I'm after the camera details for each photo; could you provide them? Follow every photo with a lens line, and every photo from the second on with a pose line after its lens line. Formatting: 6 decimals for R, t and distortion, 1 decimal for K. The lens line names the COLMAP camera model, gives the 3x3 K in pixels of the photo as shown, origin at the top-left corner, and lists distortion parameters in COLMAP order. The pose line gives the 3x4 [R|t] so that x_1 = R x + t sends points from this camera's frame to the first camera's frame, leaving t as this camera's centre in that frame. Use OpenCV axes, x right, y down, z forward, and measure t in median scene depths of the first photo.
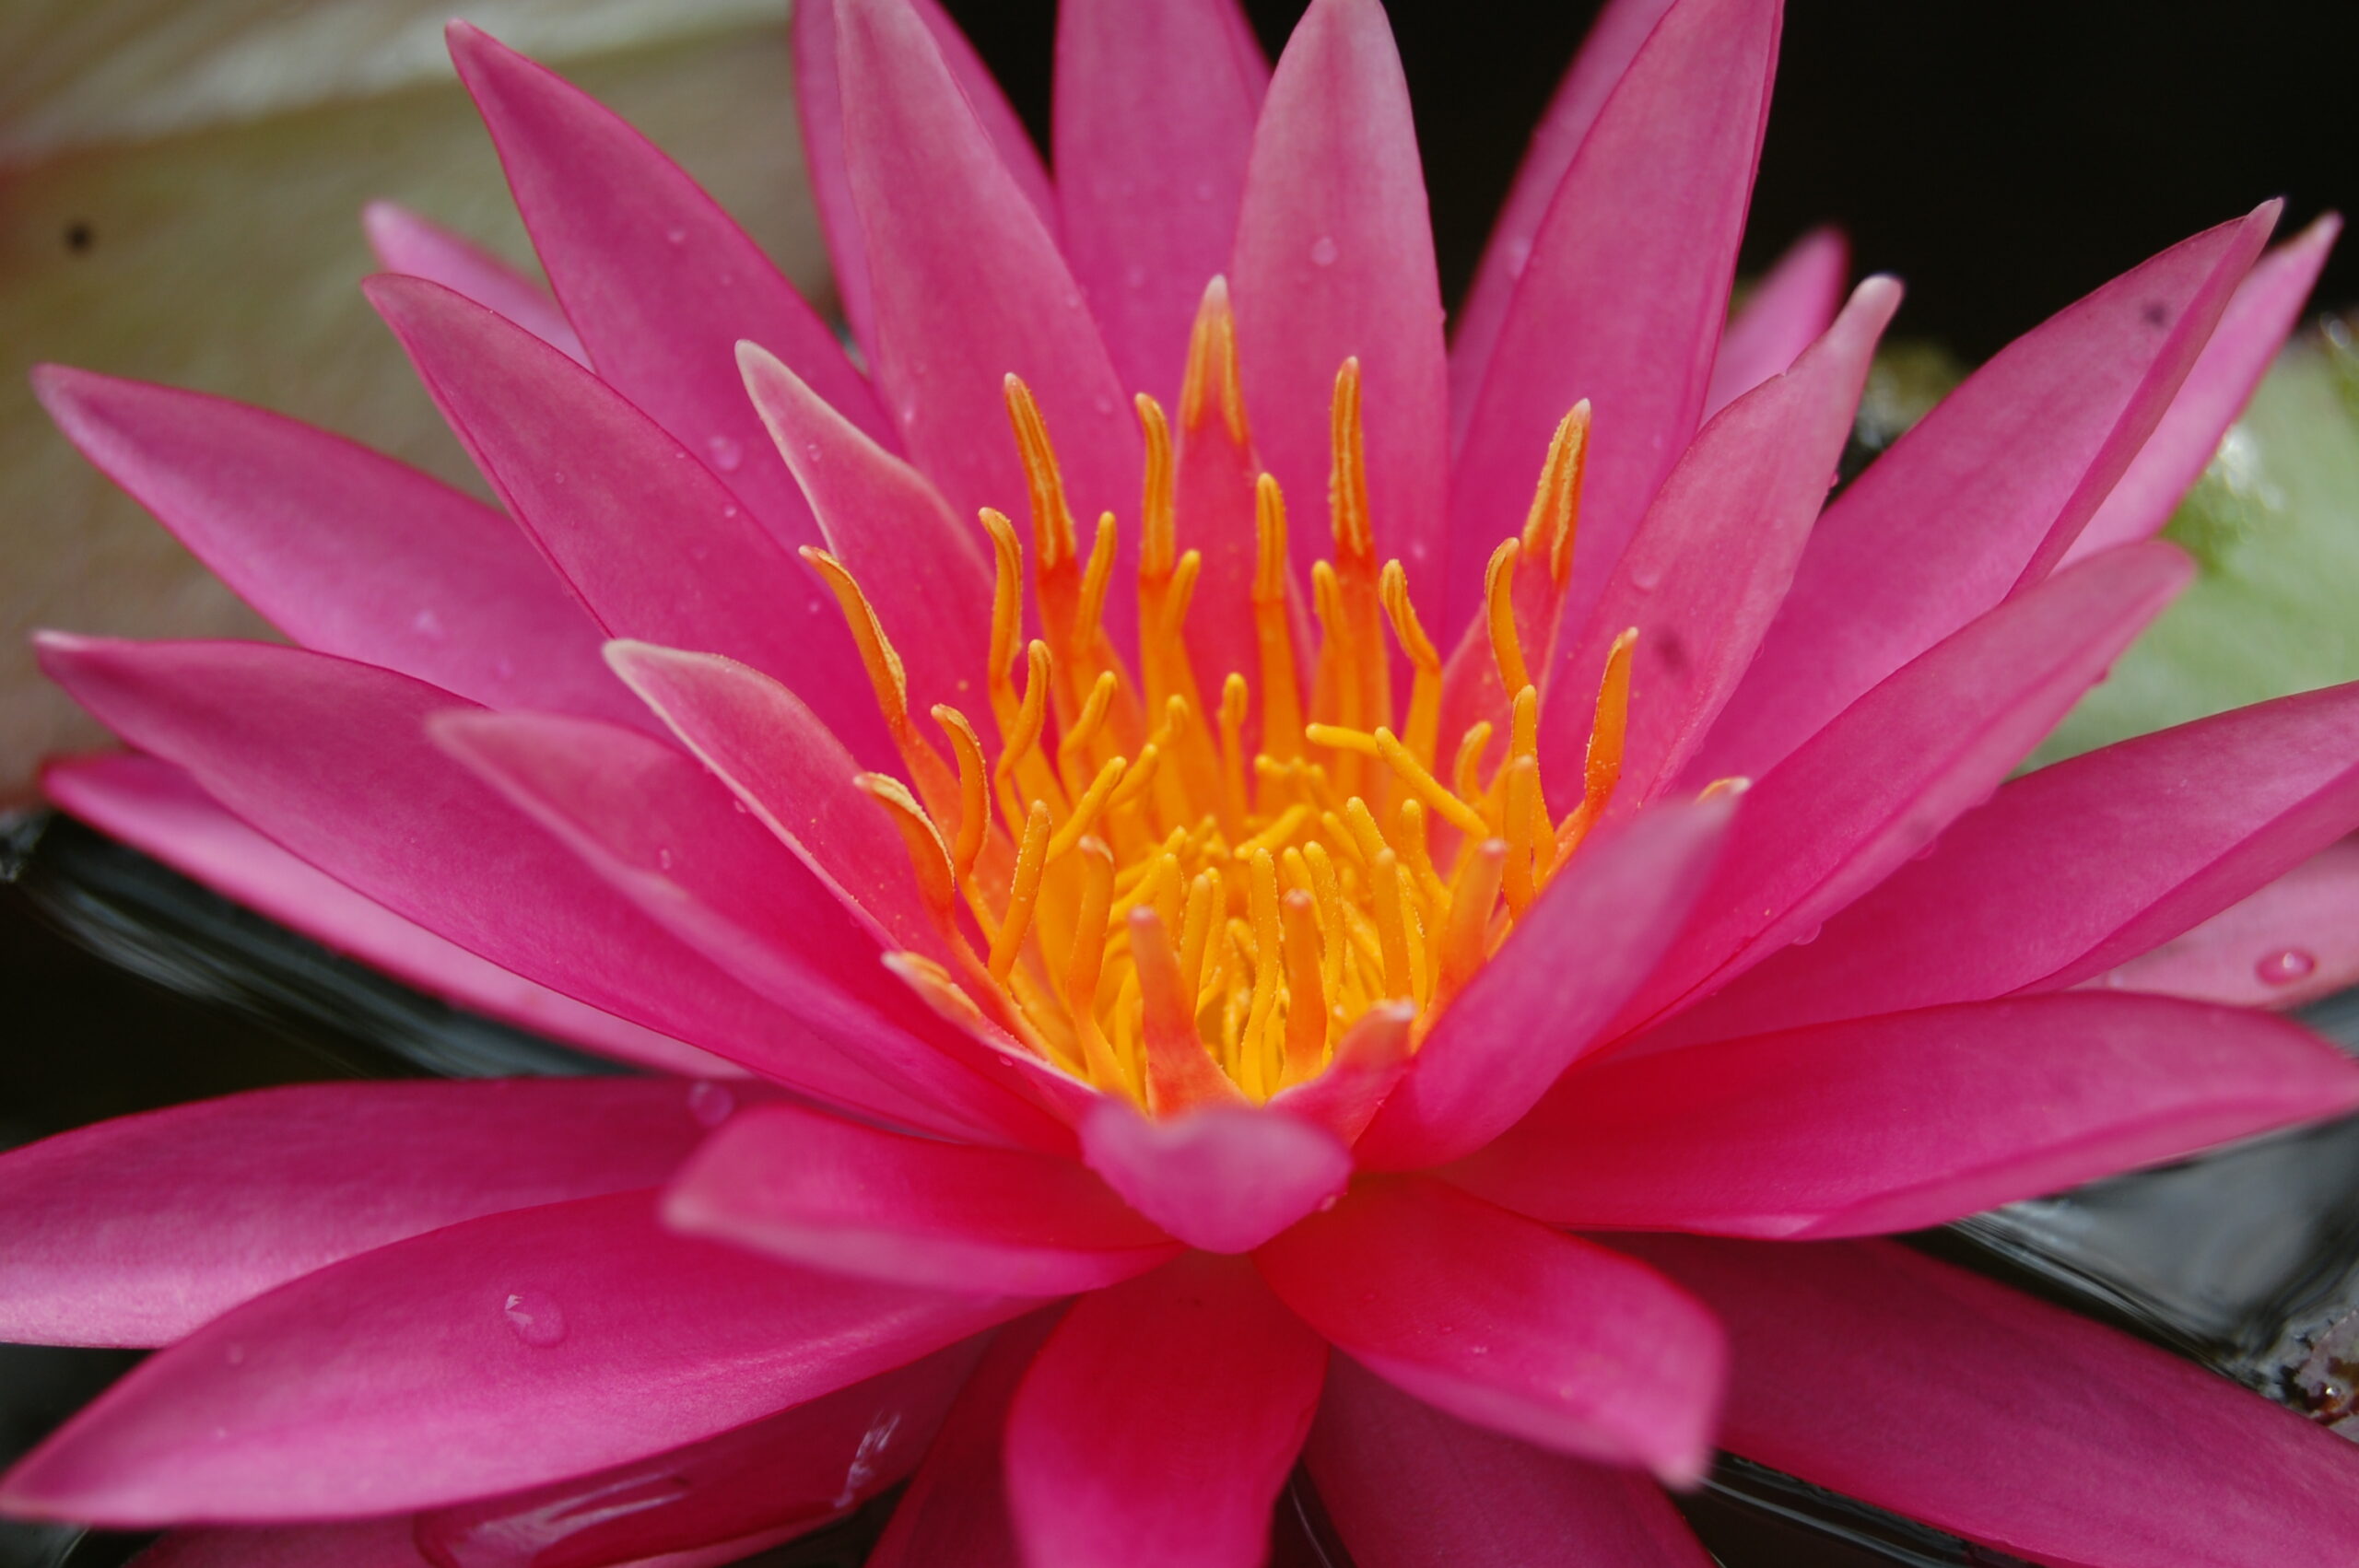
lens RADIAL K [[5044.9, 0, 1184.7], [0, 5044.9, 773.0], [0, 0, 1]] dist [-0.018801, 0.000000]
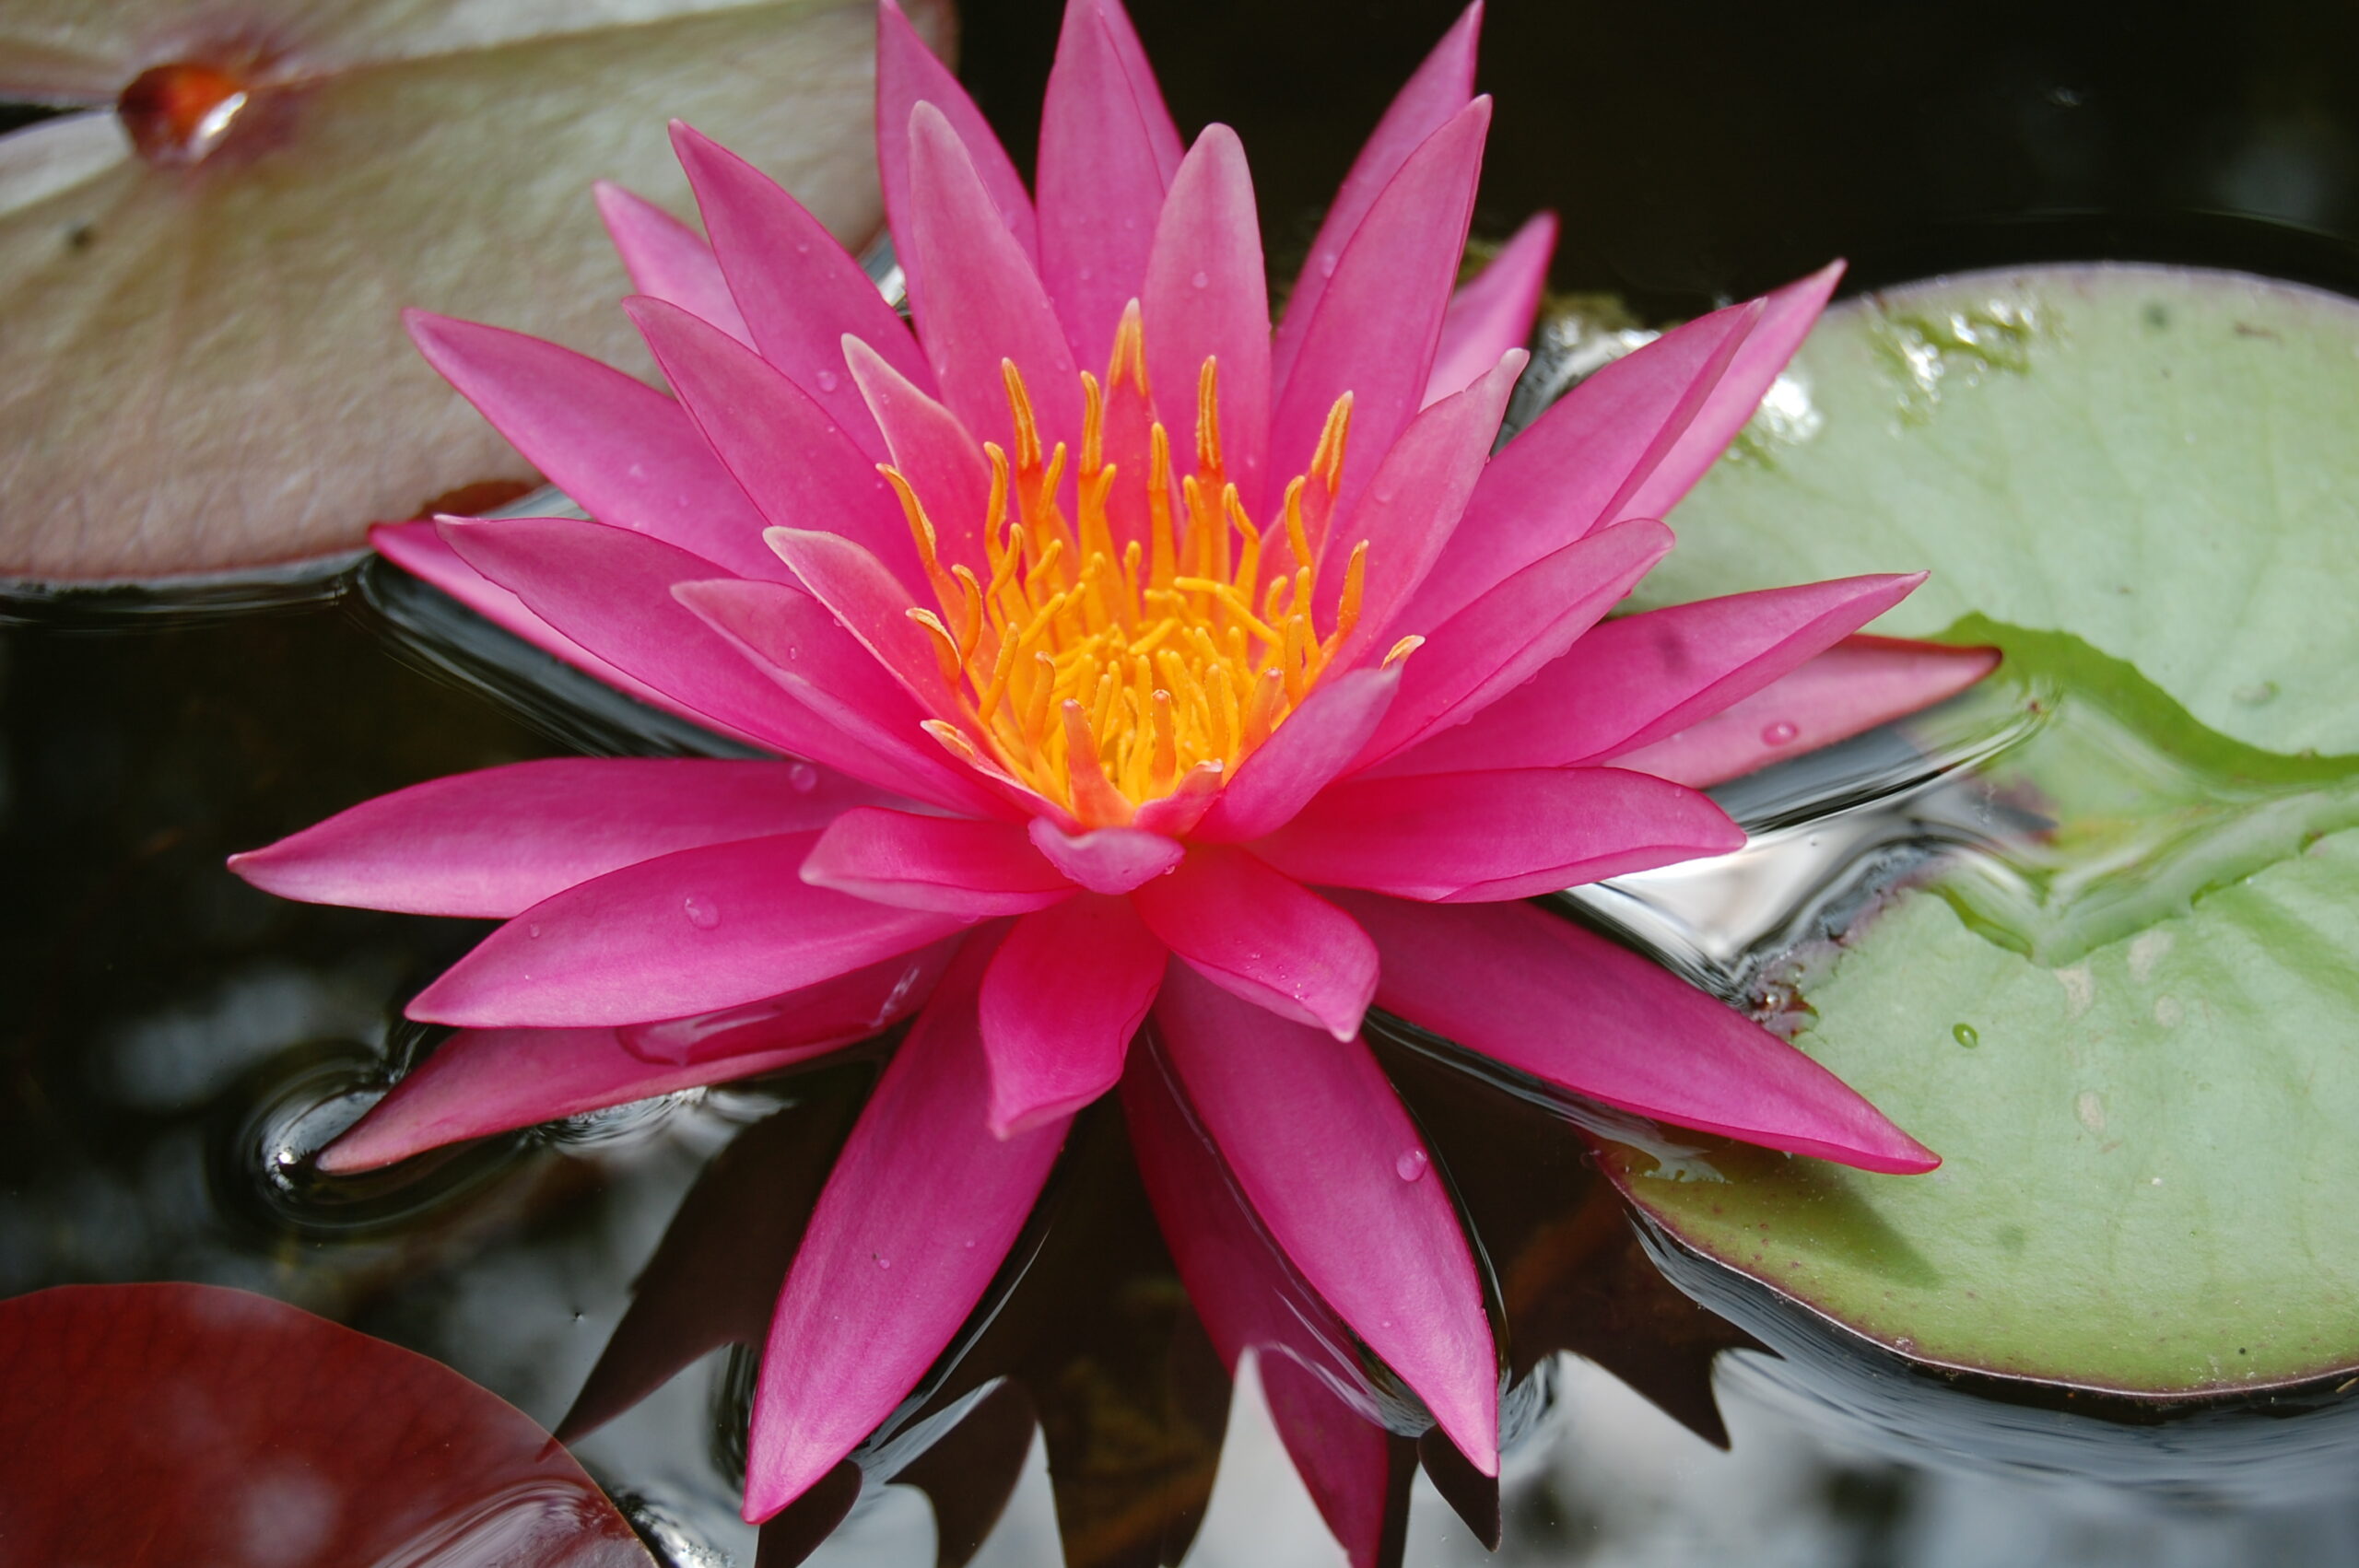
lens RADIAL K [[5044.9, 0, 1171.0], [0, 5044.9, 791.7], [0, 0, 1]] dist [-0.018801, 0.000000]
pose [[0.999076, 0.042555, 0.006042, 0.015838], [-0.042961, 0.993016, 0.109882, -0.121835], [-0.001323, -0.110040, 0.993926, -0.661835]]
